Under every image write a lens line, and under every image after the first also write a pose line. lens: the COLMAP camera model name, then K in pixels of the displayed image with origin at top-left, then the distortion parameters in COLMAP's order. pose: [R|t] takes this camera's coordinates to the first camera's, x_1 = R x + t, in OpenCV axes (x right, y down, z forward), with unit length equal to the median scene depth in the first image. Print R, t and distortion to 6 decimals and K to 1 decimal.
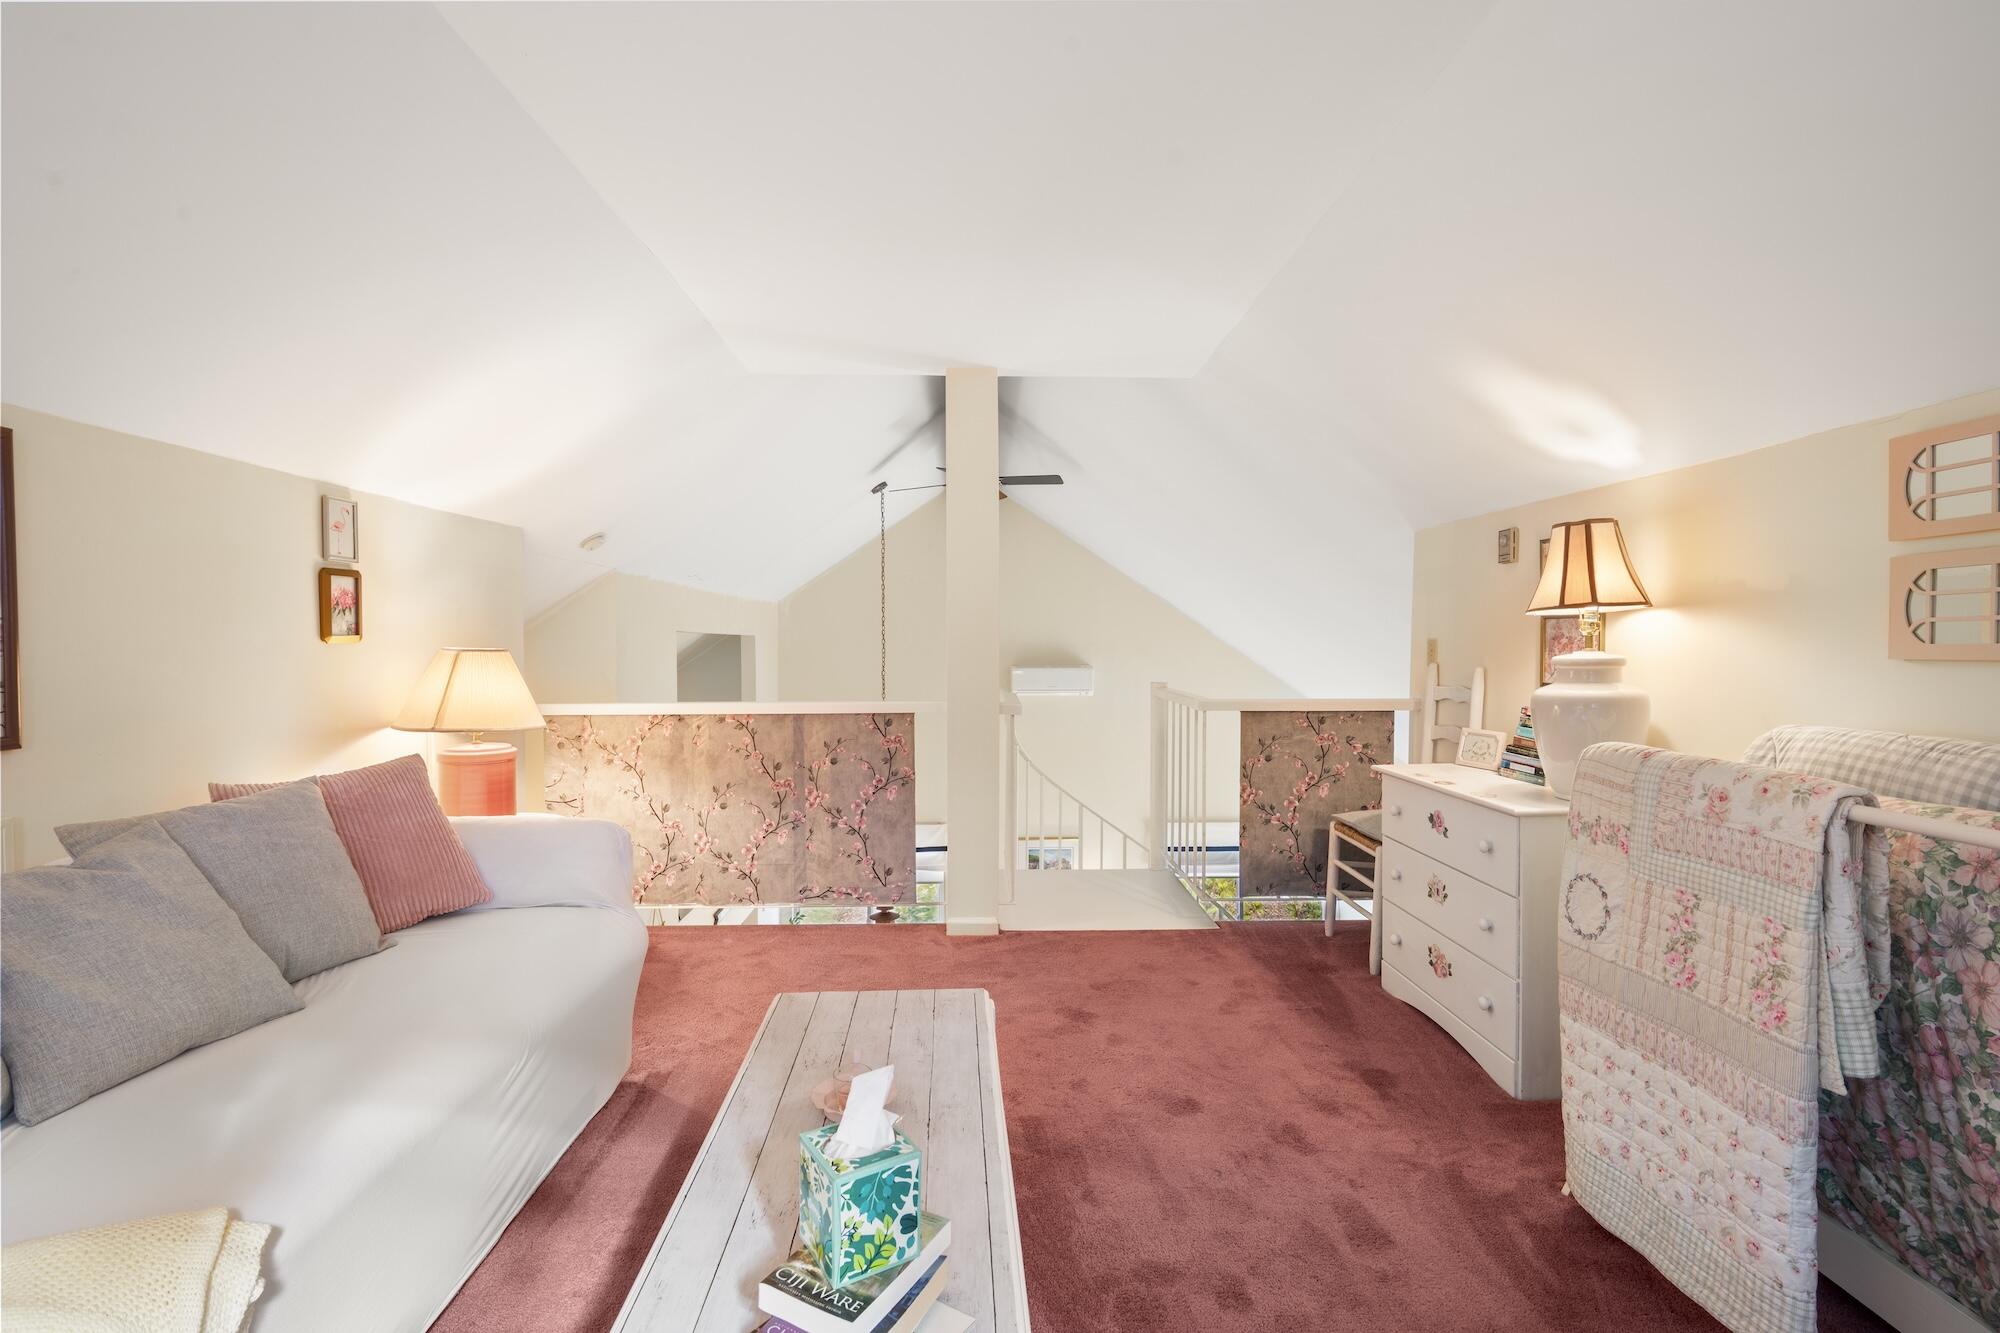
lens RADIAL K [[929.9, 0, 990.3], [0, 929.9, 668.7], [0, 0, 1]] dist [-0.001001, 0.000273]
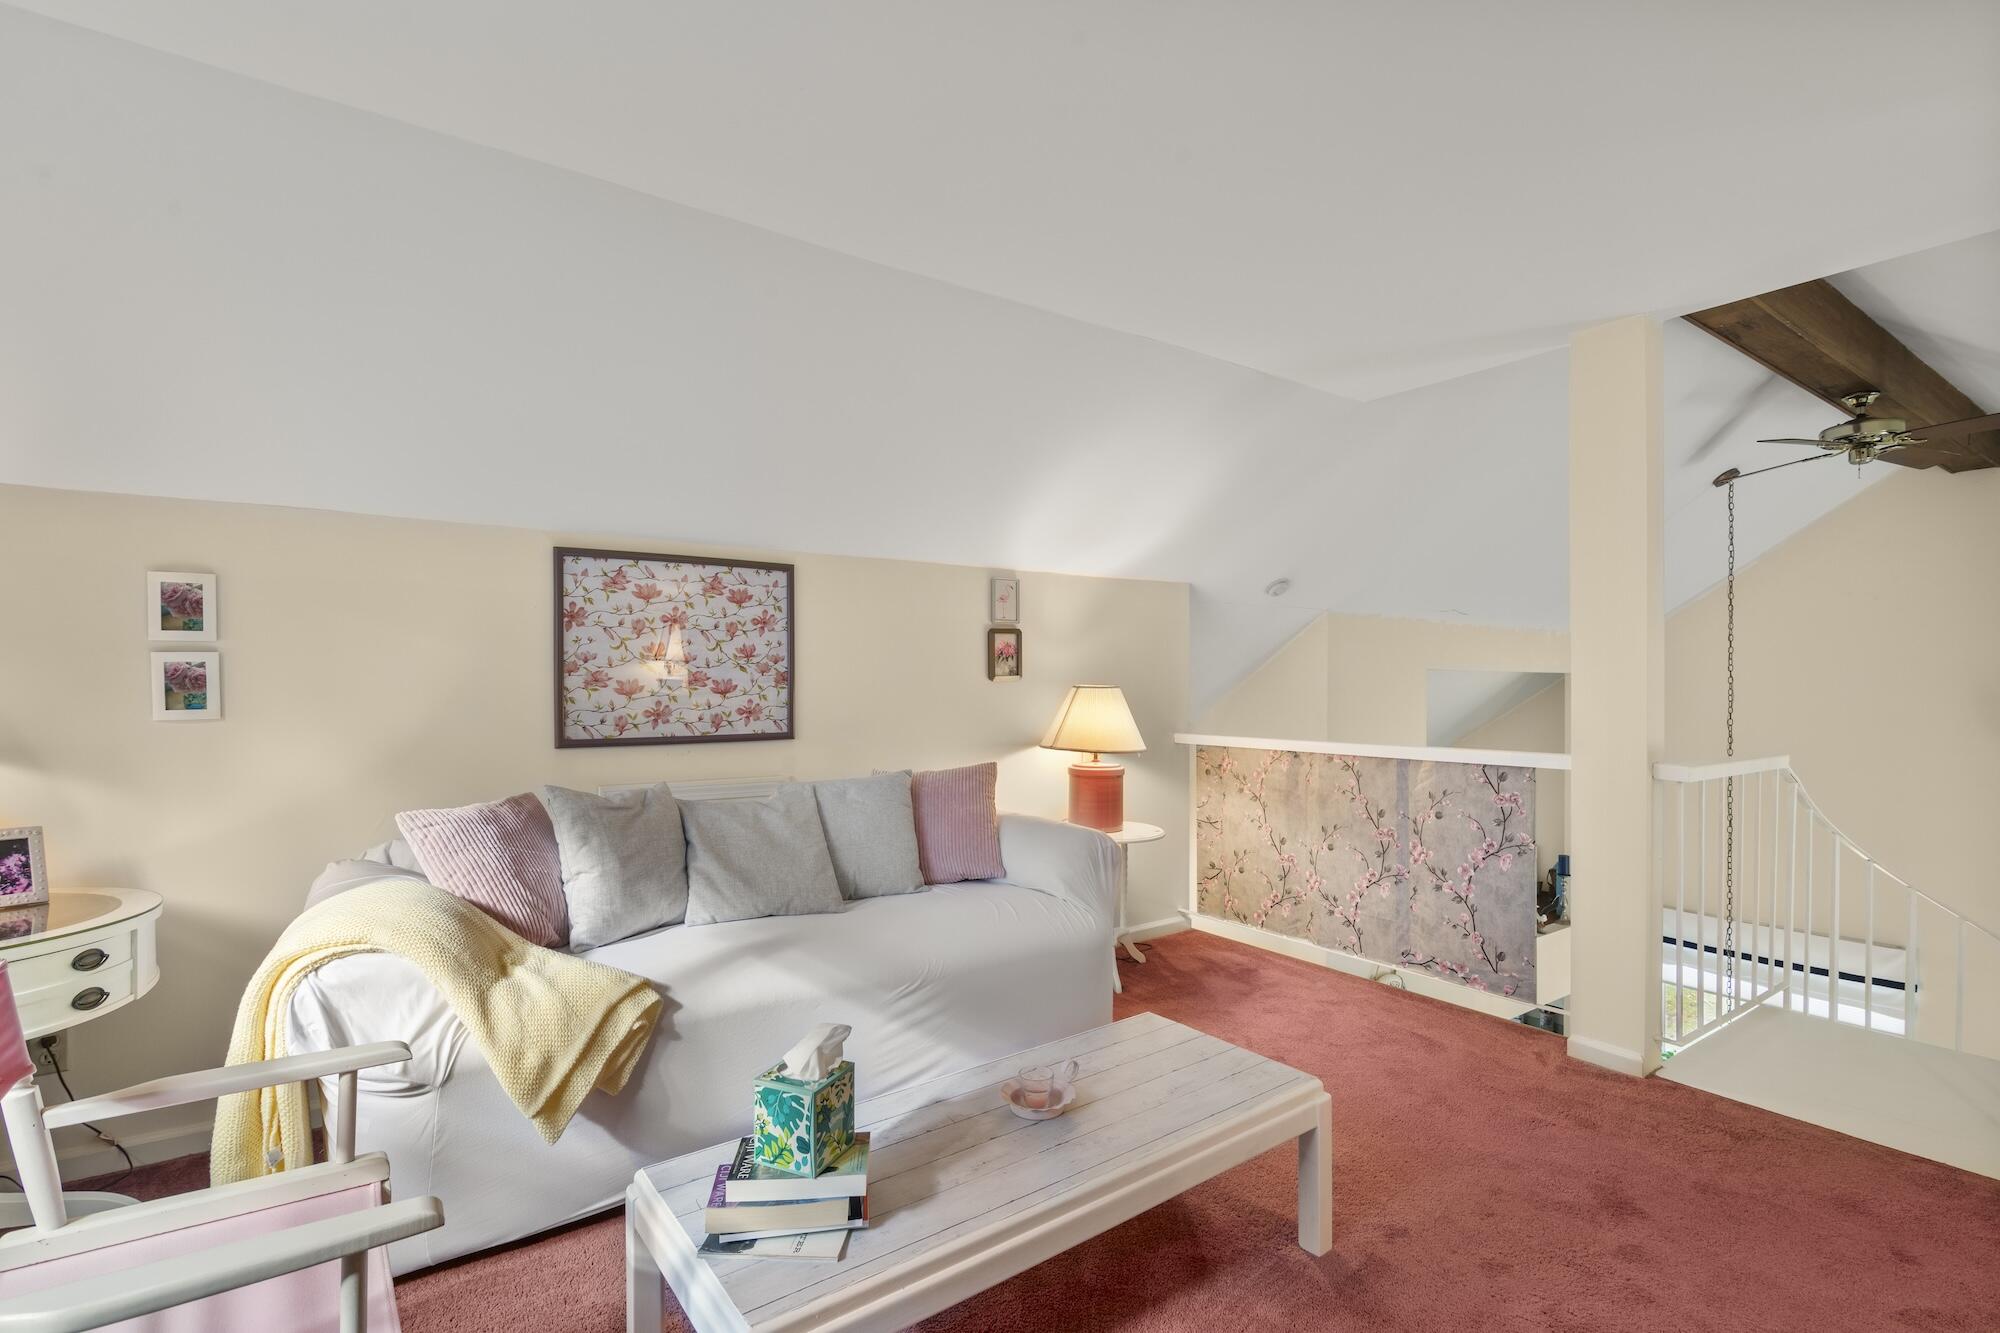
lens RADIAL K [[929.9, 0, 993.7], [0, 929.9, 679.8], [0, 0, 1]] dist [-0.001001, 0.000273]
pose [[0.550486, -0.000754, -0.834844, 0.338688], [-0.023909, 0.999575, -0.016669, -0.004417], [0.834502, 0.029137, 0.550234, 0.156697]]
